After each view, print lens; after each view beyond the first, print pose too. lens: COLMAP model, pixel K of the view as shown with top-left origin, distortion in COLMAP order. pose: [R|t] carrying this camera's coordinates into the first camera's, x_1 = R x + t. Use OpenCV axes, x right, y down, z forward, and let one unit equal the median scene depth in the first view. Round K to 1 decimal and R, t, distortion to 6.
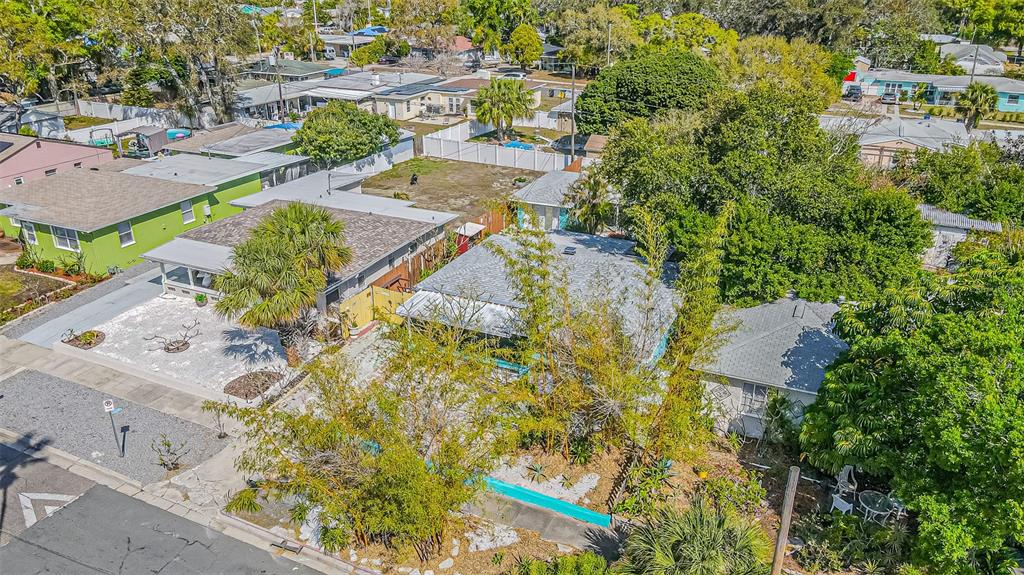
lens RADIAL K [[742.9, 0, 512.0], [0, 742.9, 287.5], [0, 0, 1]] dist [0.001416, 0.008091]
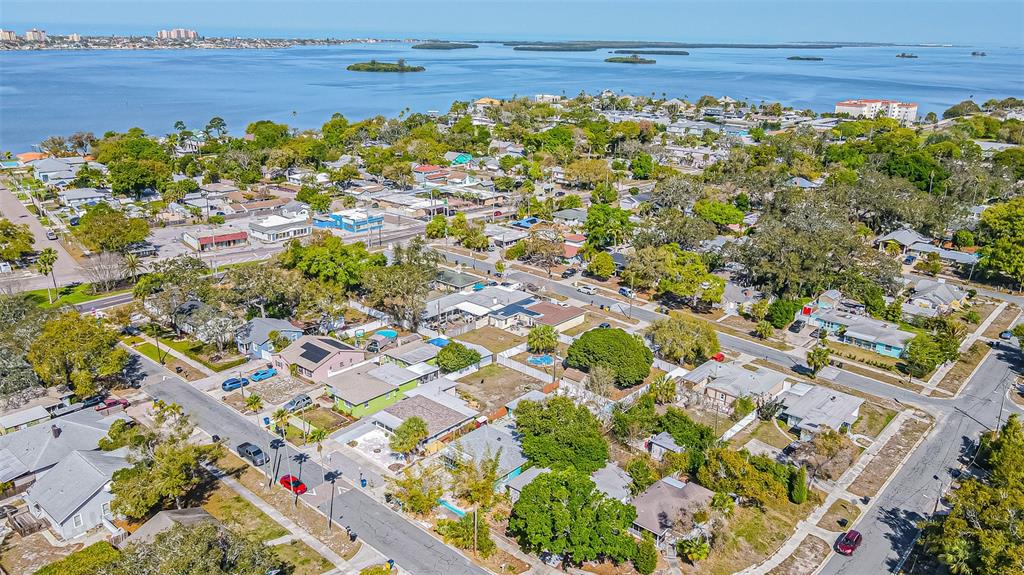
lens RADIAL K [[749.8, 0, 511.3], [0, 749.8, 309.9], [0, 0, 1]] dist [-0.003083, 0.009693]
pose [[0.959633, 0.108645, -0.259424, 0.500706], [-0.125869, 0.990751, -0.050683, -0.244146], [0.251518, 0.081290, 0.964433, -1.155587]]
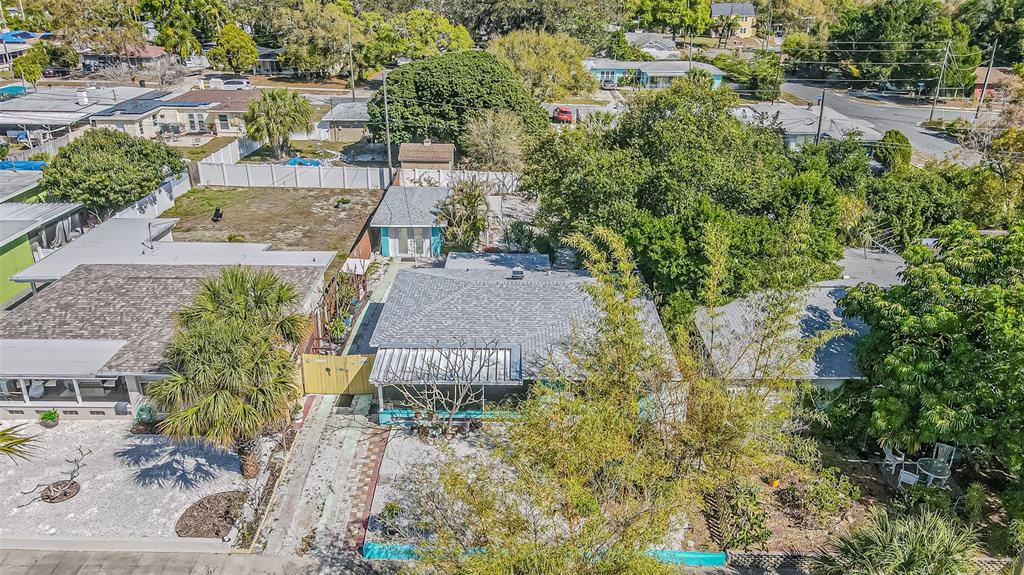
lens RADIAL K [[749.8, 0, 511.3], [0, 749.8, 309.9], [0, 0, 1]] dist [-0.003083, 0.009693]
pose [[0.908436, -0.171235, 0.381343, -0.163391], [0.160064, 0.985215, 0.061089, -0.036884], [-0.386165, 0.005544, 0.922413, 0.086933]]
